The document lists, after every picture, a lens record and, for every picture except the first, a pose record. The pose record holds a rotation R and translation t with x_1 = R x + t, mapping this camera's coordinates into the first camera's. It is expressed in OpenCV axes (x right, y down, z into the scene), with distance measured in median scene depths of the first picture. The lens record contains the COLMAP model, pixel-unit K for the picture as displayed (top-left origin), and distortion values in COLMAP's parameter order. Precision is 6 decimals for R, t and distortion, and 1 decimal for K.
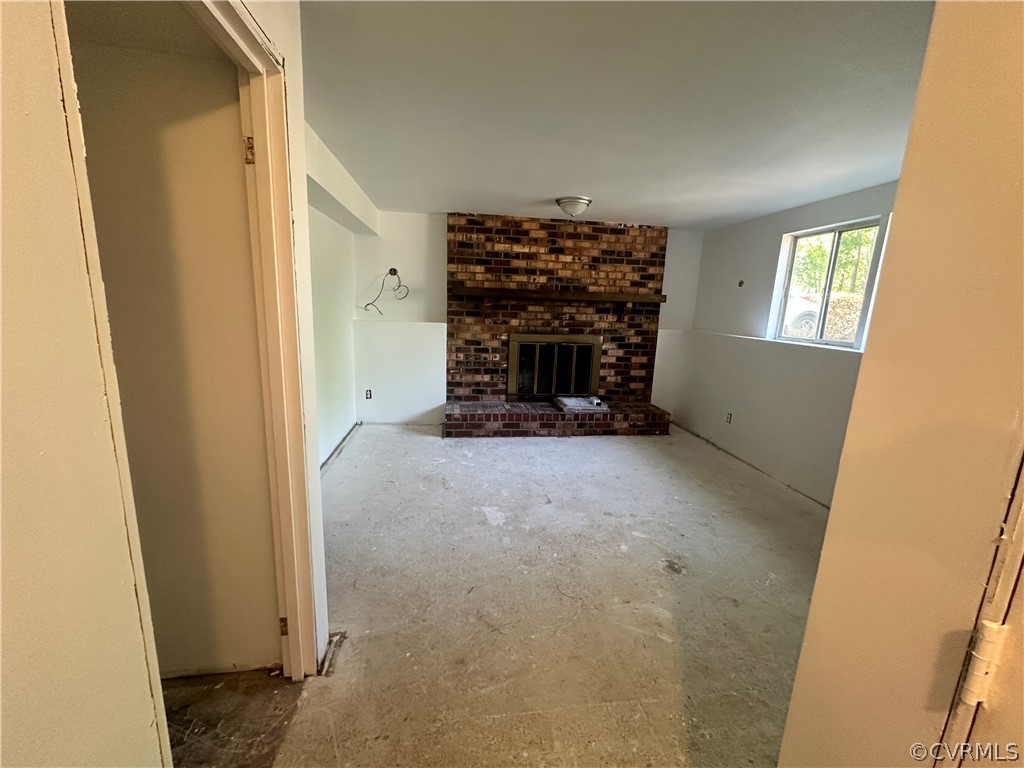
lens RADIAL K [[407.5, 0, 507.9], [0, 407.5, 380.5], [0, 0, 1]] dist [-0.001907, 0.000252]
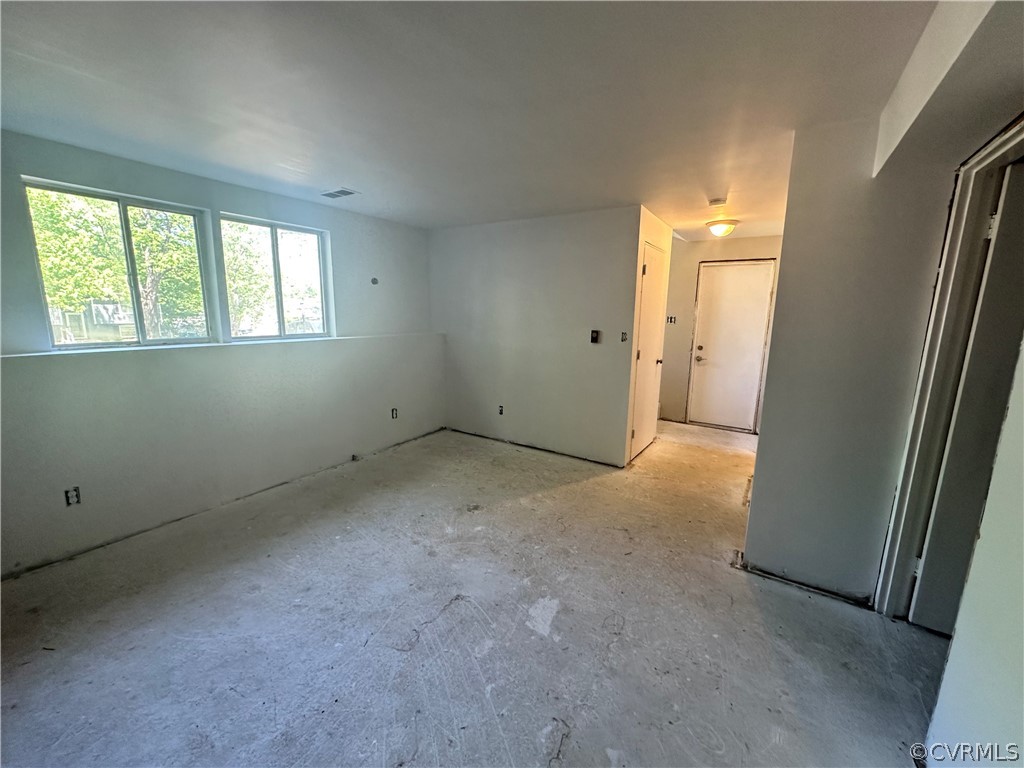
lens RADIAL K [[407.5, 0, 513.3], [0, 407.5, 384.8], [0, 0, 1]] dist [-0.001907, 0.000252]
pose [[-0.759603, -0.168296, 0.628236, -0.230865], [0.075603, 0.936544, 0.342299, -0.183484], [-0.645978, 0.307508, -0.698678, 0.861622]]
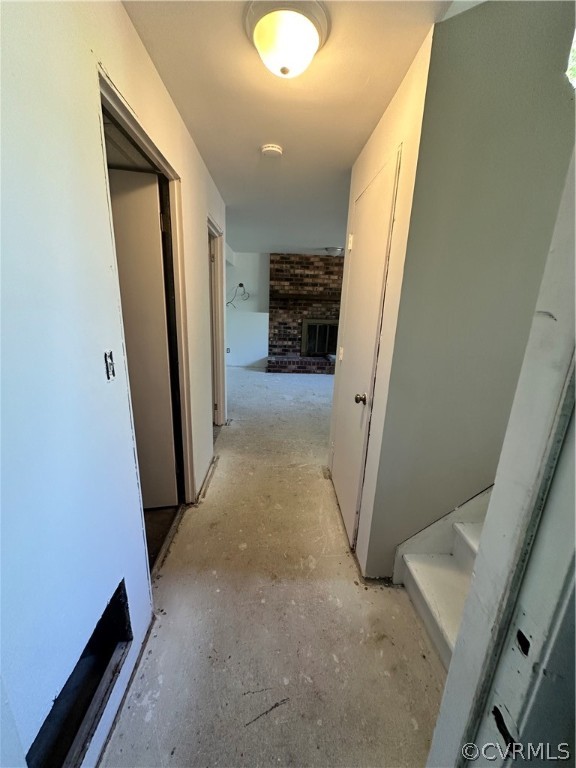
lens RADIAL K [[305.6, 0, 287.2], [0, 305.6, 382.6], [0, 0, 1]] dist [-0.001907, 0.000252]
pose [[0.995830, 0.023249, -0.088217, 0.066081], [-0.016922, 0.997275, 0.071801, 0.076992], [0.089646, -0.070009, 0.993510, -0.417442]]
